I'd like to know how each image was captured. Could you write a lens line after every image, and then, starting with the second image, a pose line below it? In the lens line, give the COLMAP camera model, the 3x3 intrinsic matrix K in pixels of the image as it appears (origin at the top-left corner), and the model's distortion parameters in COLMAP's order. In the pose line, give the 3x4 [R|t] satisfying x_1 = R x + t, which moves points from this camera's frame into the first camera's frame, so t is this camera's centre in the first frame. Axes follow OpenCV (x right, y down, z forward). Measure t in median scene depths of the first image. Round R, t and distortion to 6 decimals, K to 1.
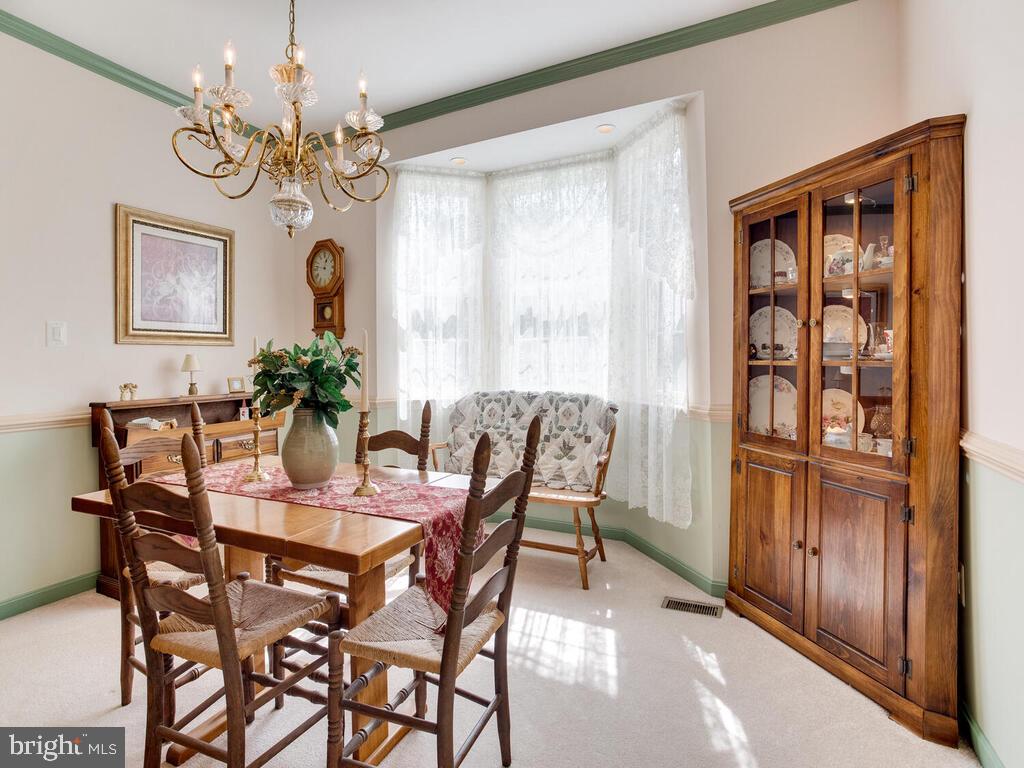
lens RADIAL K [[496.3, 0, 511.1], [0, 496.3, 361.0], [0, 0, 1]] dist [-0.076888, -0.000017]
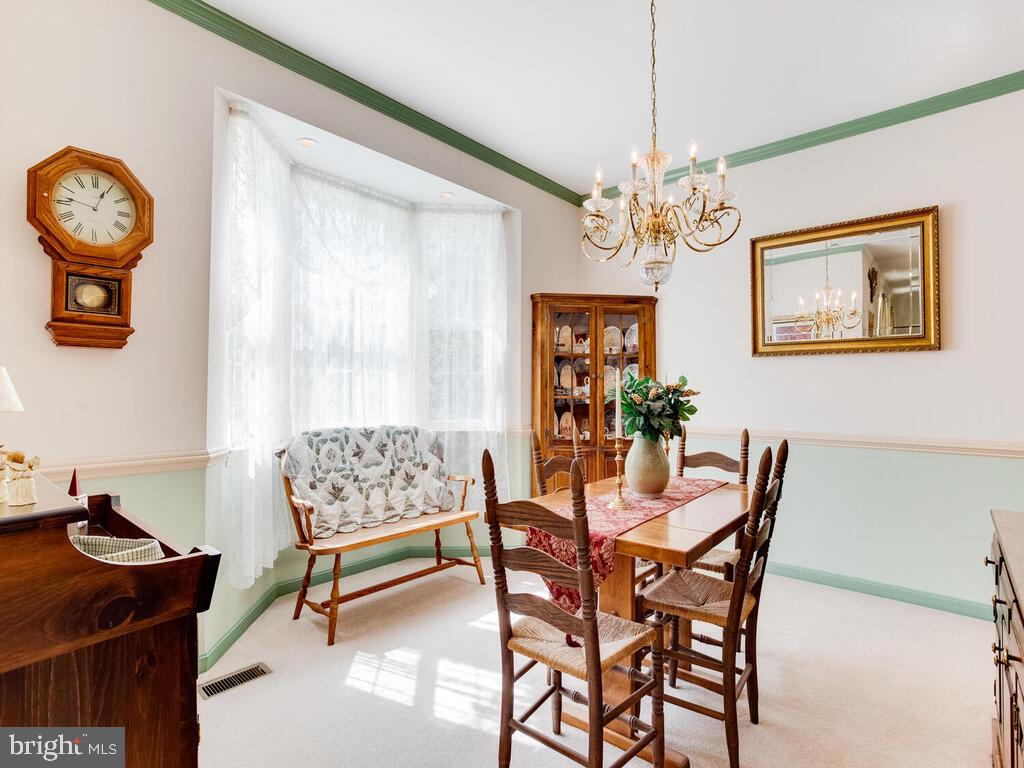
lens RADIAL K [[513.4, 0, 528.5], [0, 513.4, 386.0], [0, 0, 1]] dist [-0.062044, 0.039442]
pose [[0.236725, 0.026514, 0.971215, -0.842228], [-0.001582, 0.999637, -0.026904, 0.009435], [-0.971575, 0.004833, 0.236681, 0.476126]]
